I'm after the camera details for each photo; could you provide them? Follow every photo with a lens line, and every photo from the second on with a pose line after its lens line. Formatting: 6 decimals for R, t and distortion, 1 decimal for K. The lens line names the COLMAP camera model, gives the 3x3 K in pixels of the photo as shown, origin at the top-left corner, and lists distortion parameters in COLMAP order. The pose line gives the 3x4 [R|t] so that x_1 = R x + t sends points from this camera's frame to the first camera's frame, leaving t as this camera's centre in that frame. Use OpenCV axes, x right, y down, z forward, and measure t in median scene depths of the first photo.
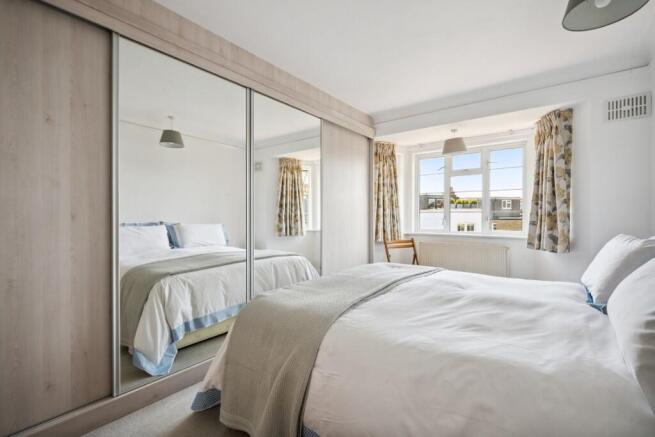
lens RADIAL K [[300.0, 0, 330.1], [0, 300.0, 216.4], [0, 0, 1]] dist [0.001697, -0.000324]
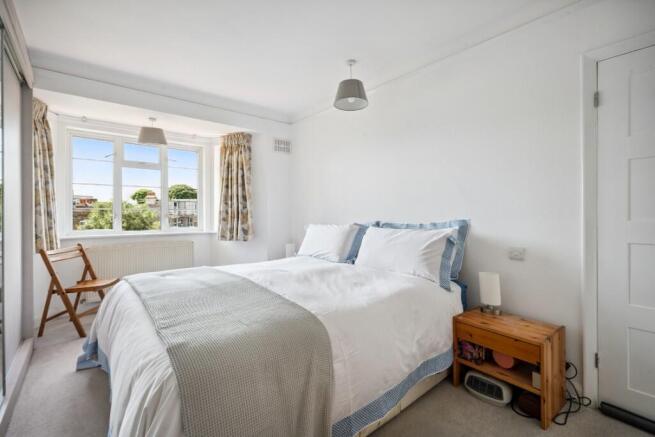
lens RADIAL K [[300.0, 0, 333.4], [0, 300.0, 214.9], [0, 0, 1]] dist [0.001697, -0.000324]
pose [[0.205417, -0.004313, 0.978665, -0.359559], [0.002031, 0.999990, 0.003981, 0.000557], [-0.978672, 0.001170, 0.205424, 0.279057]]
